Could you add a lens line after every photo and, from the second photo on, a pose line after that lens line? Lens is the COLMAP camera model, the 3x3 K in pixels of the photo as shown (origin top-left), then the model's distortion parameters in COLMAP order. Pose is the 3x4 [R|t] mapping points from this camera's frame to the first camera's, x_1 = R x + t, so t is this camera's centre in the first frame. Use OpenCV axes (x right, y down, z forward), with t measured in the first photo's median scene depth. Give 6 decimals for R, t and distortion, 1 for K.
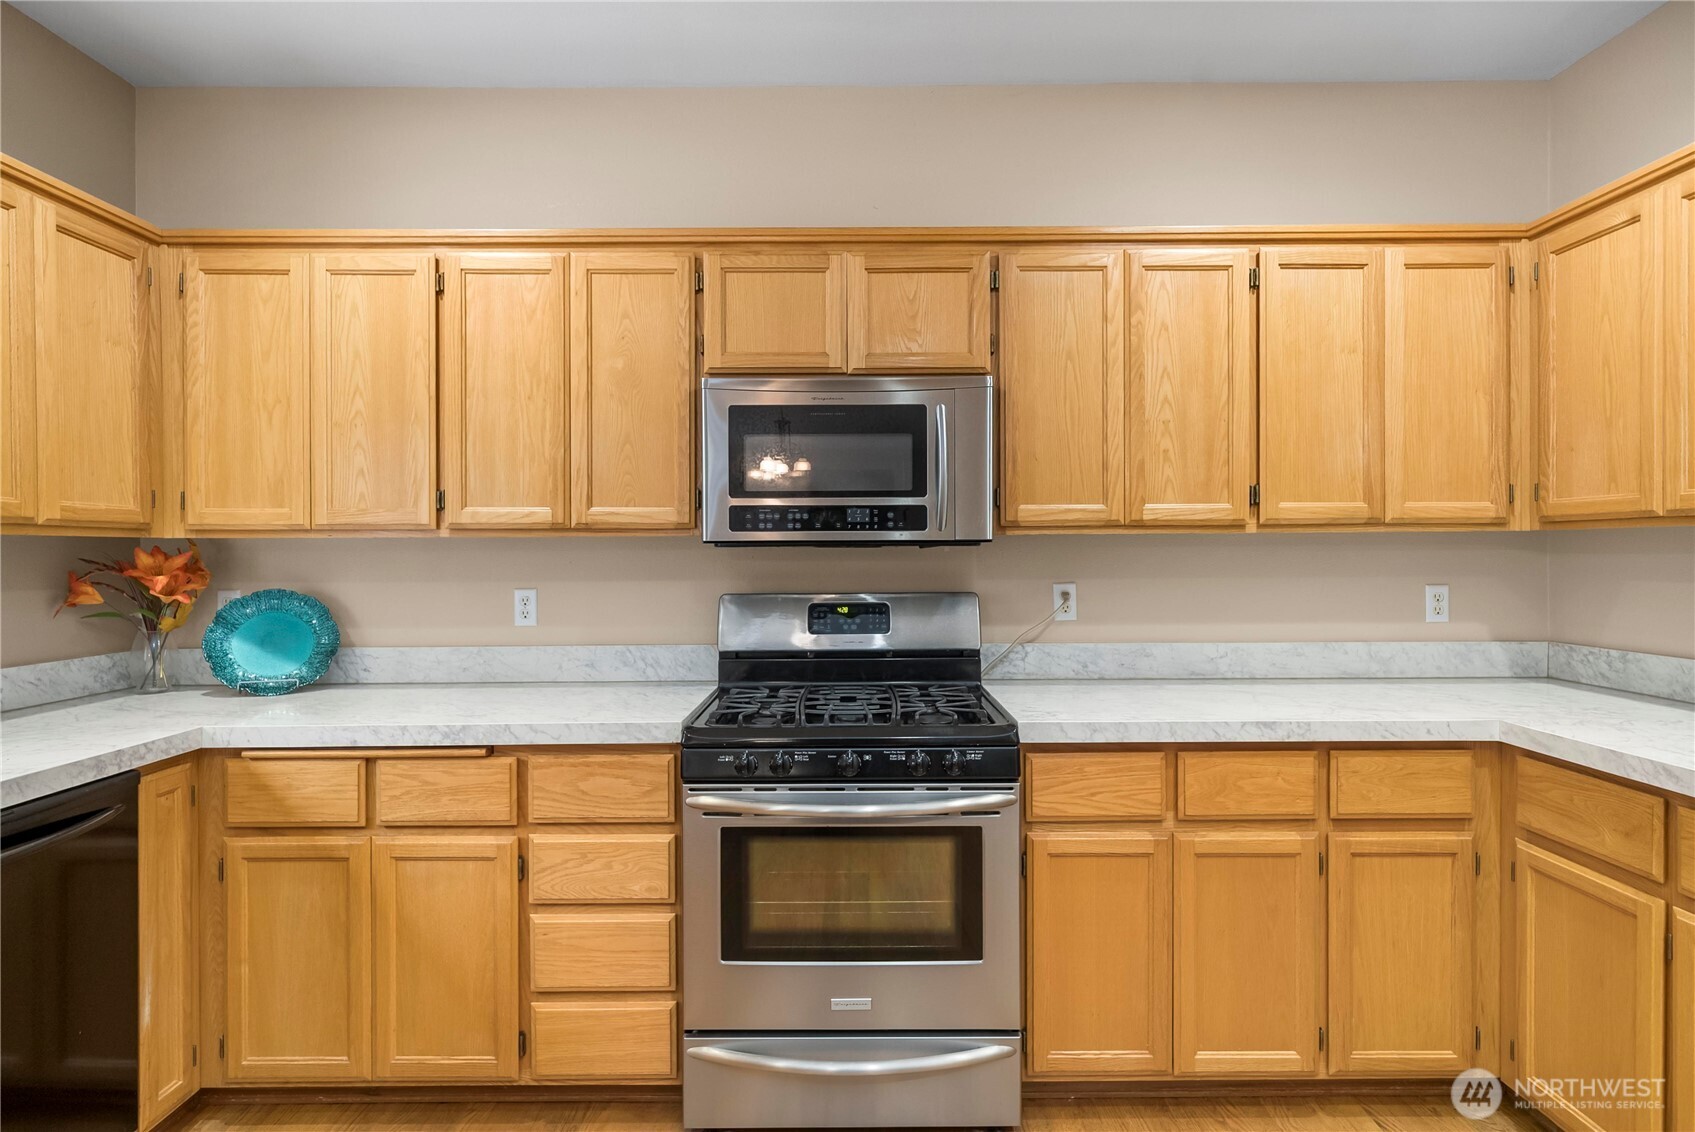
lens RADIAL K [[864.4, 0, 847.5], [0, 864.4, 566.0], [0, 0, 1]] dist [0.002611, 0.000462]
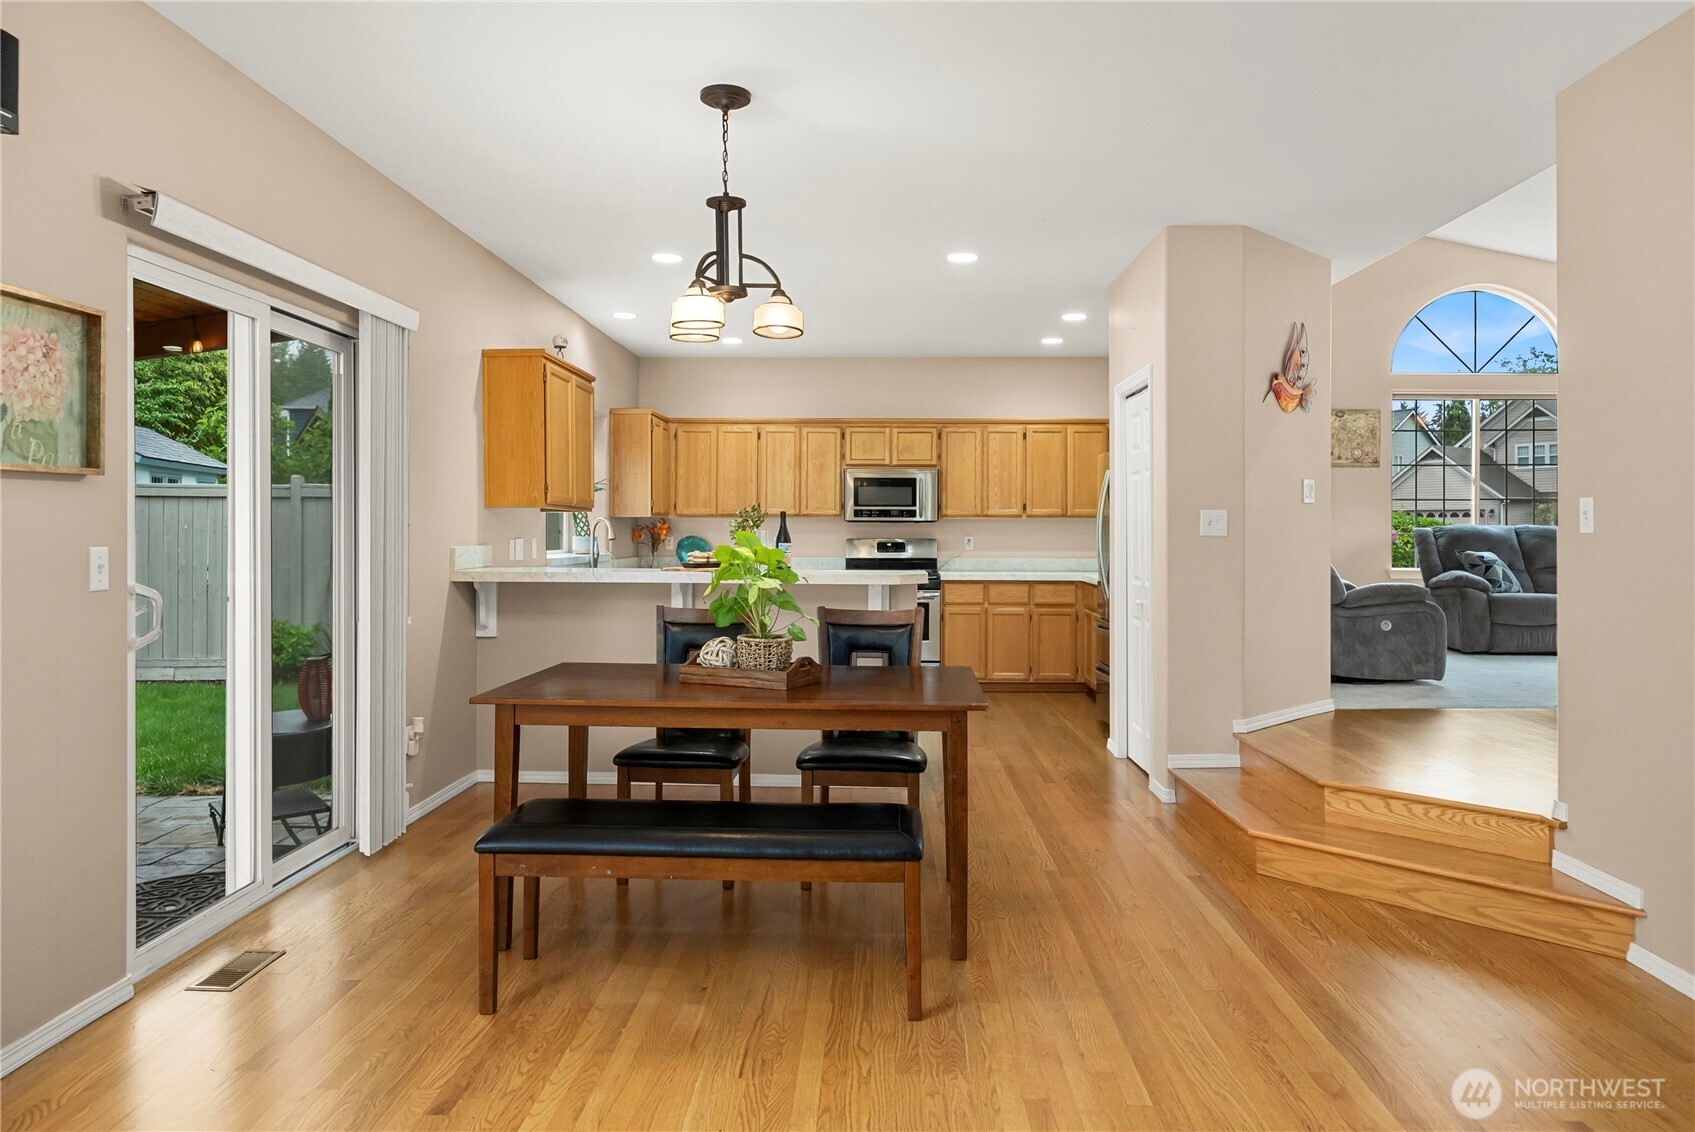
lens RADIAL K [[1103.6, 0, 847.8], [0, 1103.6, 532.7], [0, 0, 1]] dist [-0.000360, 0.001971]
pose [[0.999445, 0.008716, -0.032142, -0.027576], [-0.009094, 0.999891, -0.011635, 0.061563], [0.032037, 0.011921, 0.999416, -2.936696]]
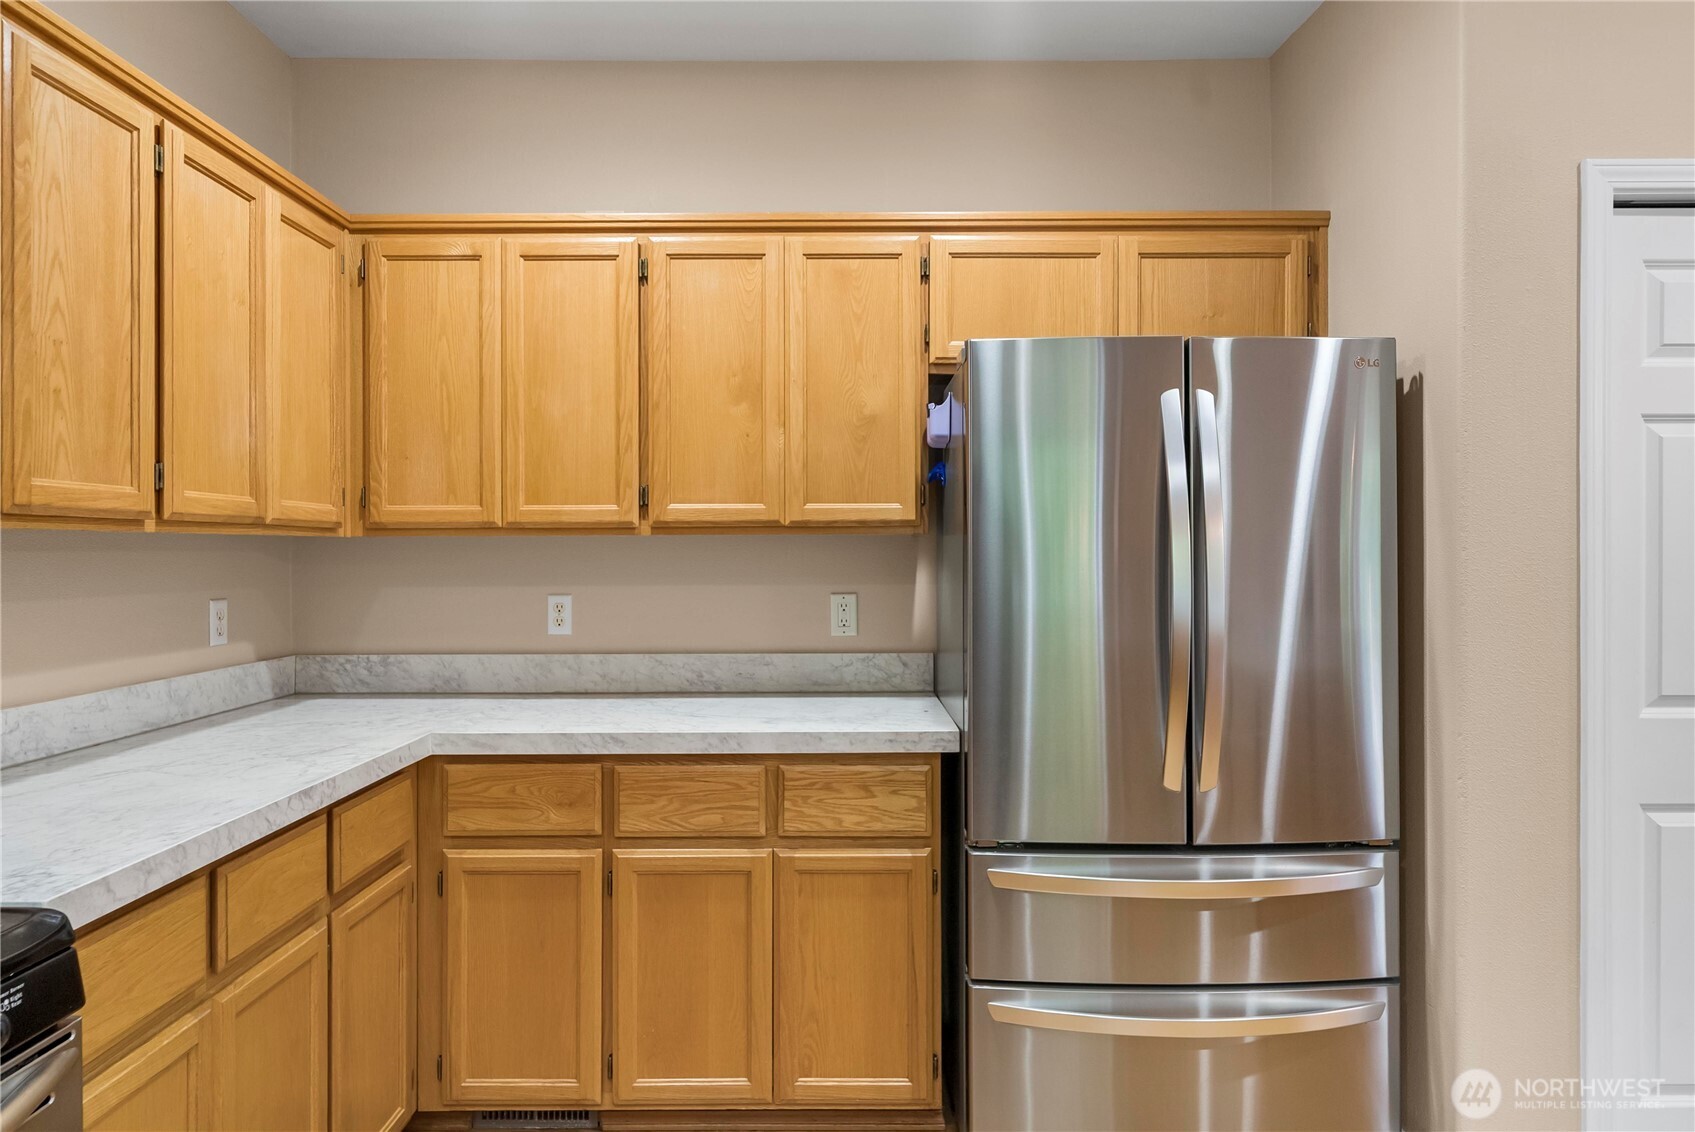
lens RADIAL K [[1028.3, 0, 846.5], [0, 1028.3, 551.2], [0, 0, 1]] dist [0.000683, 0.000489]
pose [[-0.000105, 0.005850, 0.999983, -0.344146], [0.018113, 0.999819, -0.005847, -0.008697], [-0.999836, 0.018112, -0.000211, 0.461428]]
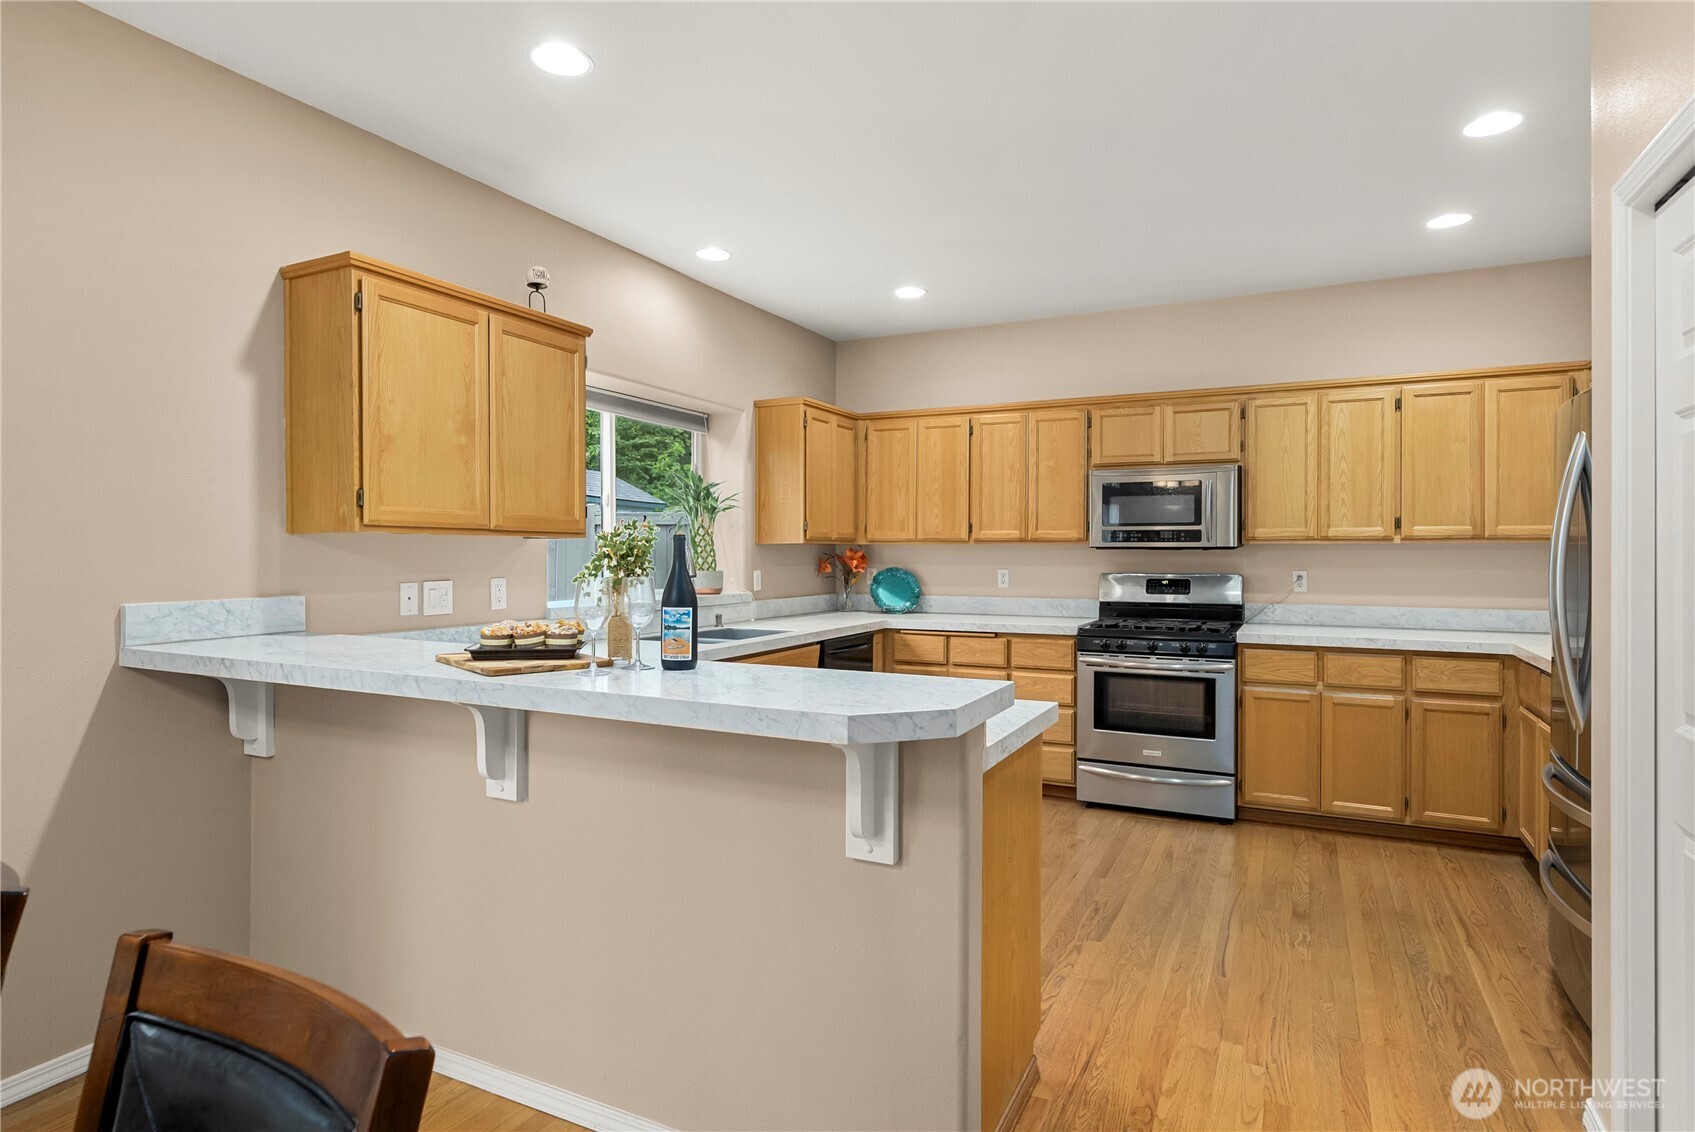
lens RADIAL K [[908.9, 0, 847.7], [0, 908.9, 557.0], [0, 0, 1]] dist [0.001911, 0.000507]
pose [[0.895230, 0.009003, -0.445513, 0.289717], [-0.011742, 0.999925, -0.003389, 0.010972], [0.445449, 0.008265, 0.895269, -1.239448]]
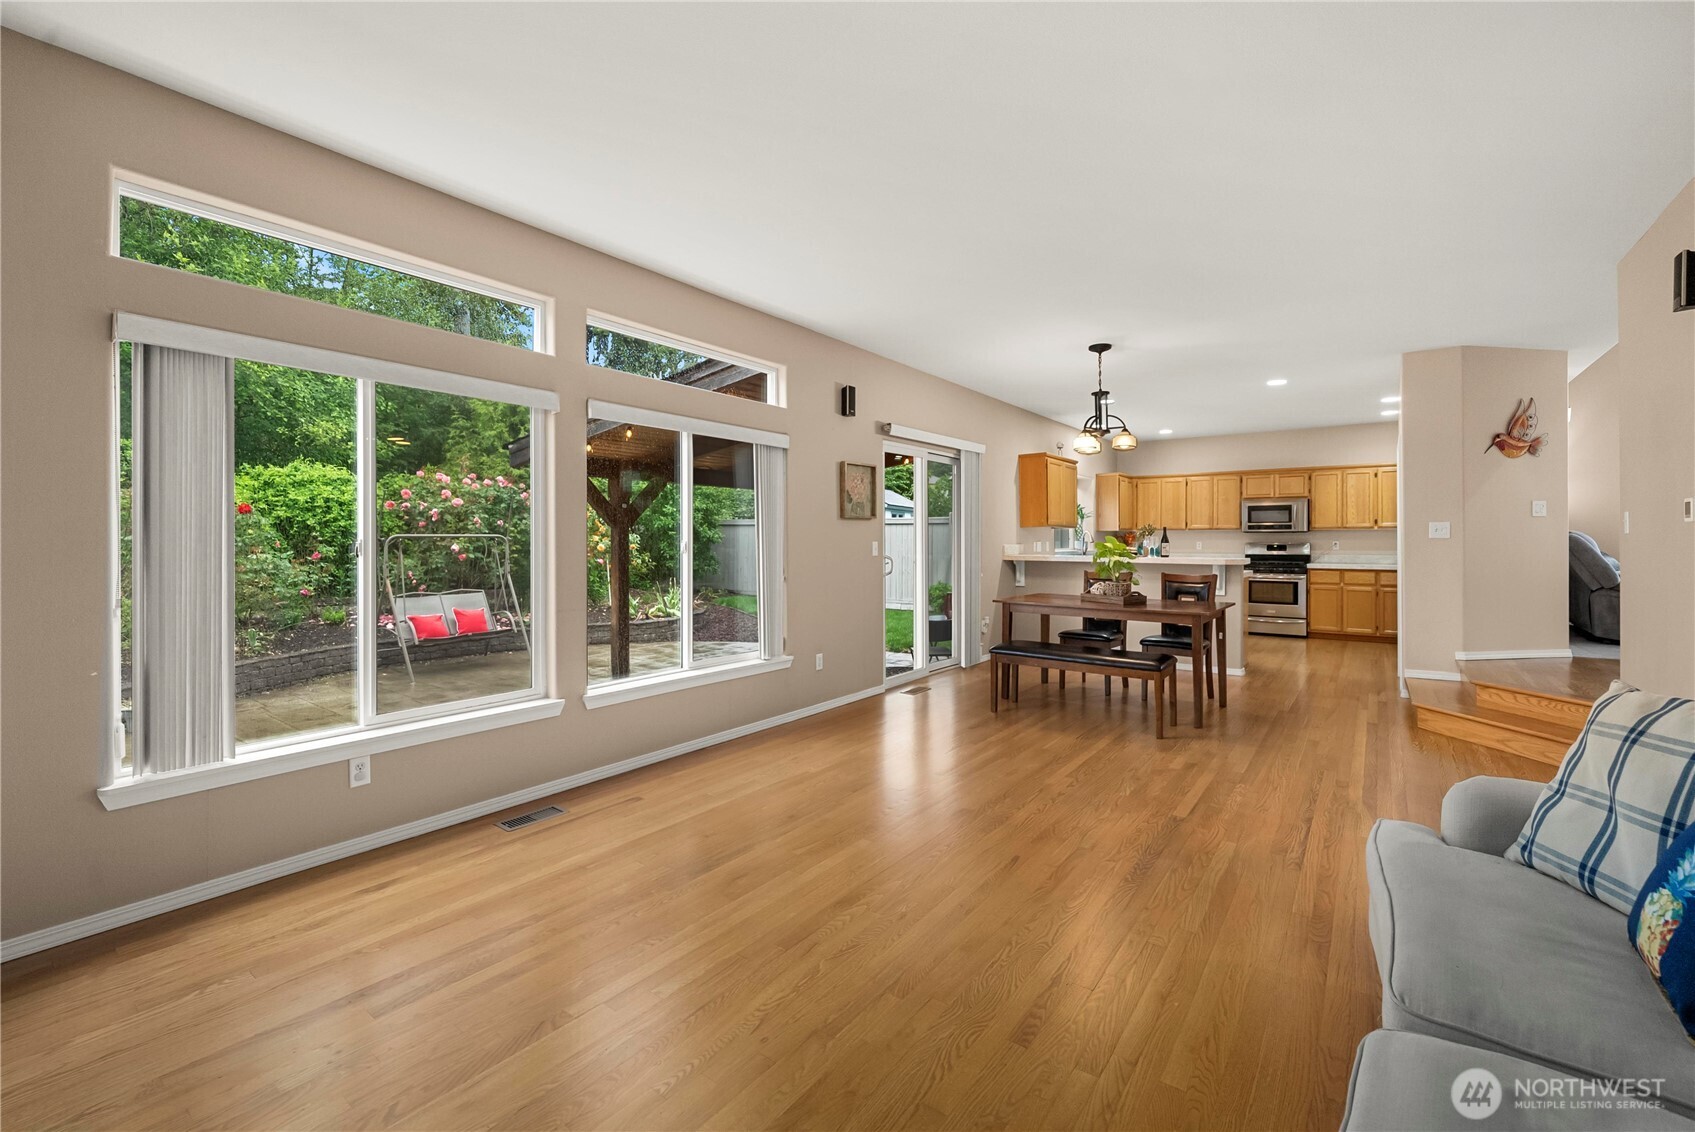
lens RADIAL K [[695.1, 0, 861.5], [0, 695.1, 540.3], [0, 0, 1]] dist [-0.000342, -0.000066]
pose [[0.802474, 0.005137, -0.596665, 0.484853], [-0.012411, 0.999890, -0.008084, 0.085507], [0.596558, 0.013893, 0.802450, -3.676726]]
